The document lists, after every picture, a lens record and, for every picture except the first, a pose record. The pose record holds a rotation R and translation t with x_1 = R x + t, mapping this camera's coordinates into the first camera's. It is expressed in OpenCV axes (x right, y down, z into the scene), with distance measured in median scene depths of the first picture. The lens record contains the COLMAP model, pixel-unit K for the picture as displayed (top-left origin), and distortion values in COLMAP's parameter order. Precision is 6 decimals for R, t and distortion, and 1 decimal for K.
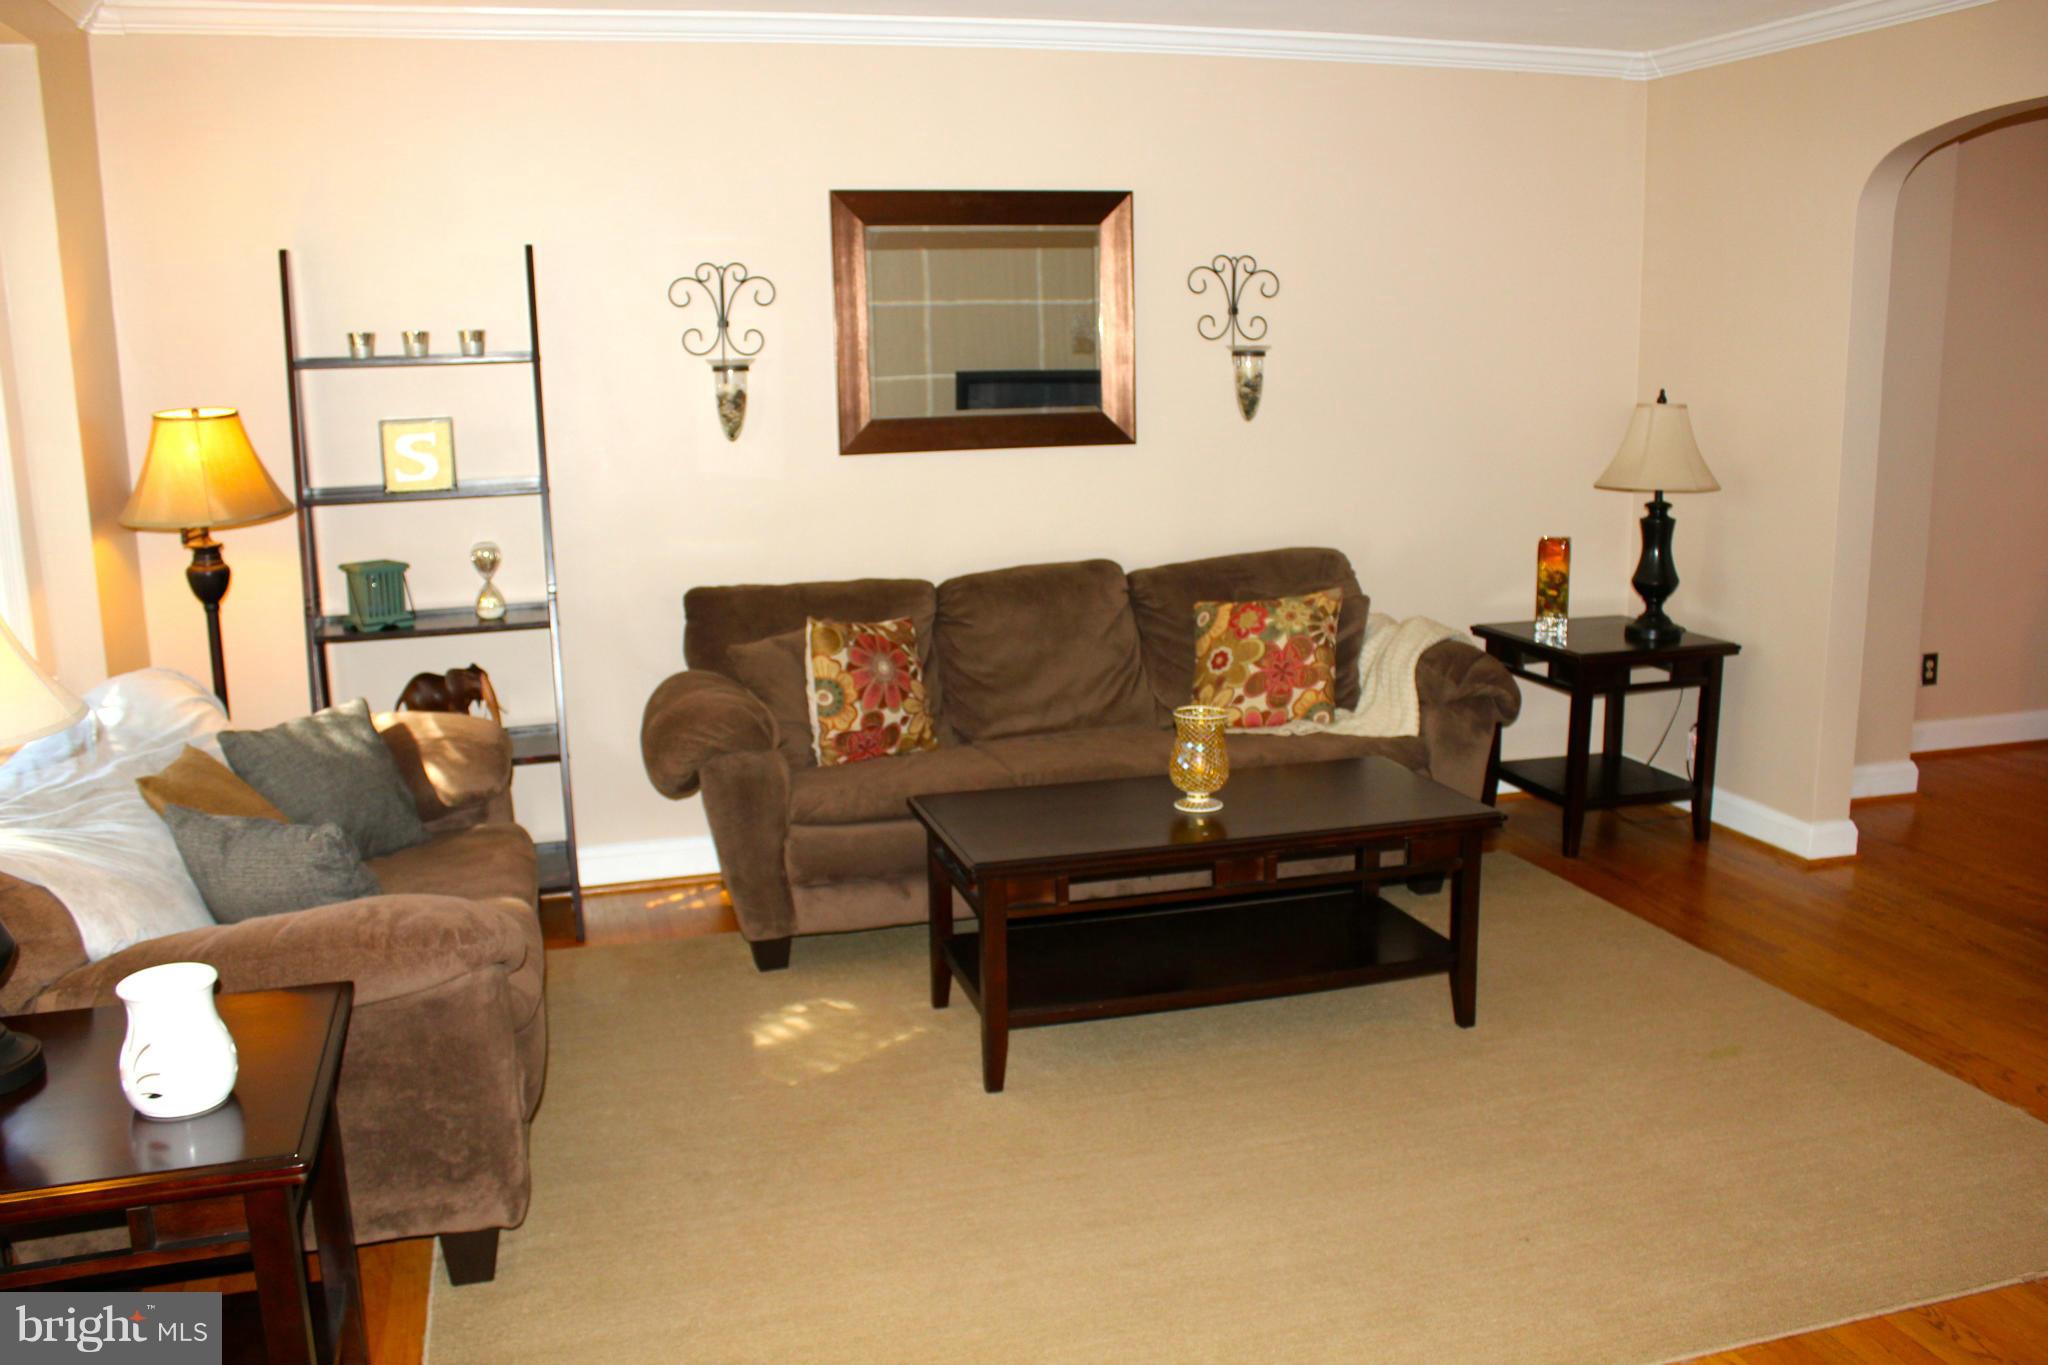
lens RADIAL K [[1702.1, 0, 1089.1], [0, 1702.1, 652.4], [0, 0, 1]] dist [-0.169457, 0.146982]
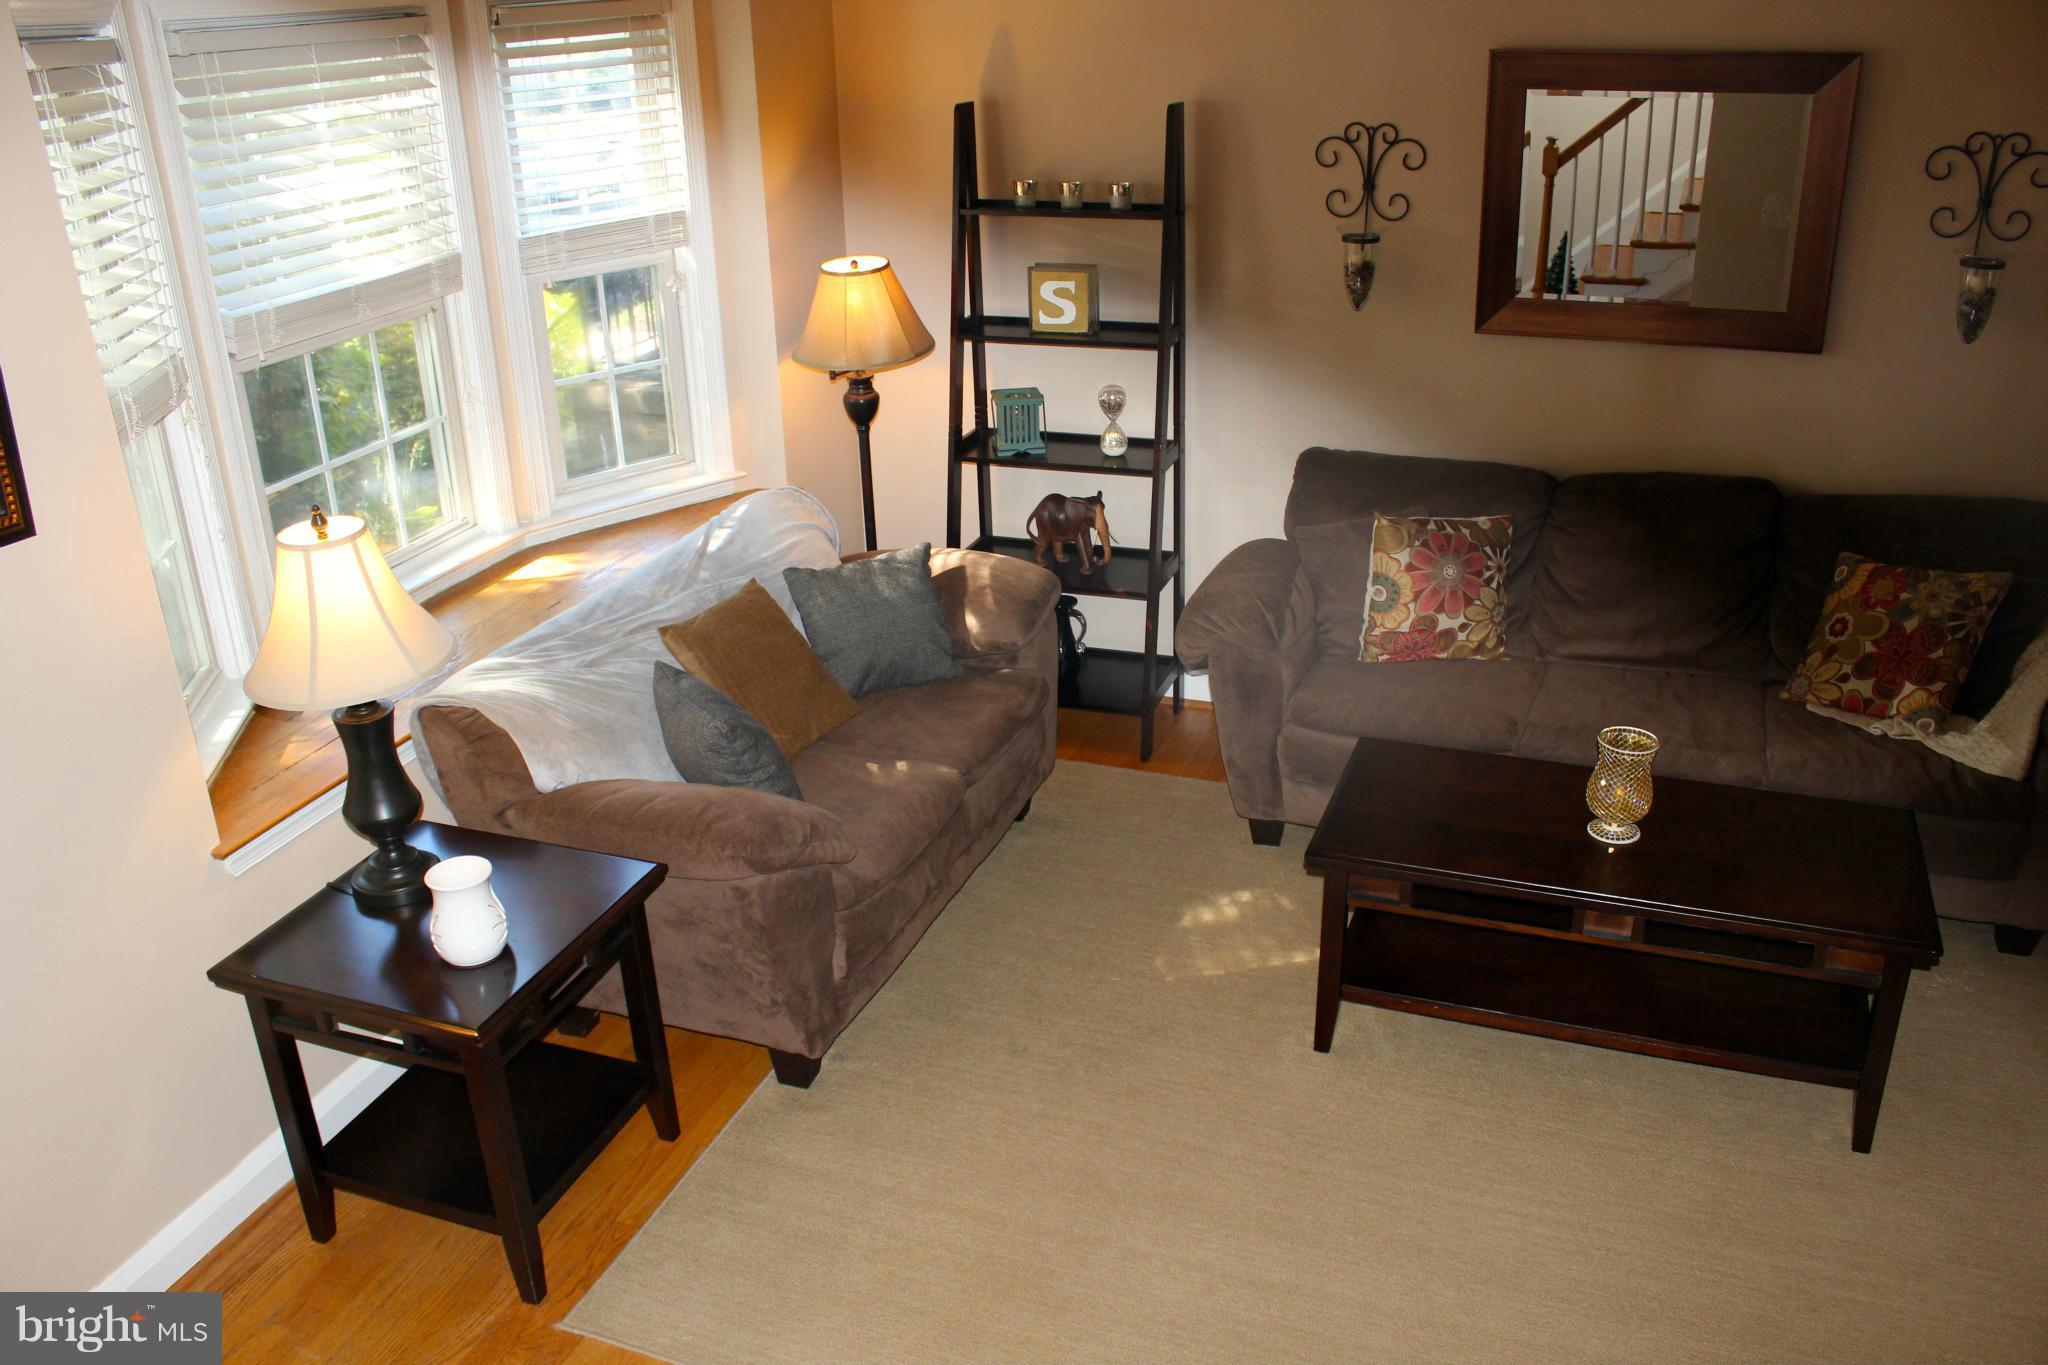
lens RADIAL K [[1702.1, 0, 1011.5], [0, 1702.1, 697.8], [0, 0, 1]] dist [-0.169457, 0.146982]
pose [[0.789322, 0.240854, -0.564765, 0.246368], [-0.099871, 0.957960, 0.268958, -0.157807], [0.605802, -0.155891, 0.780194, 0.077763]]
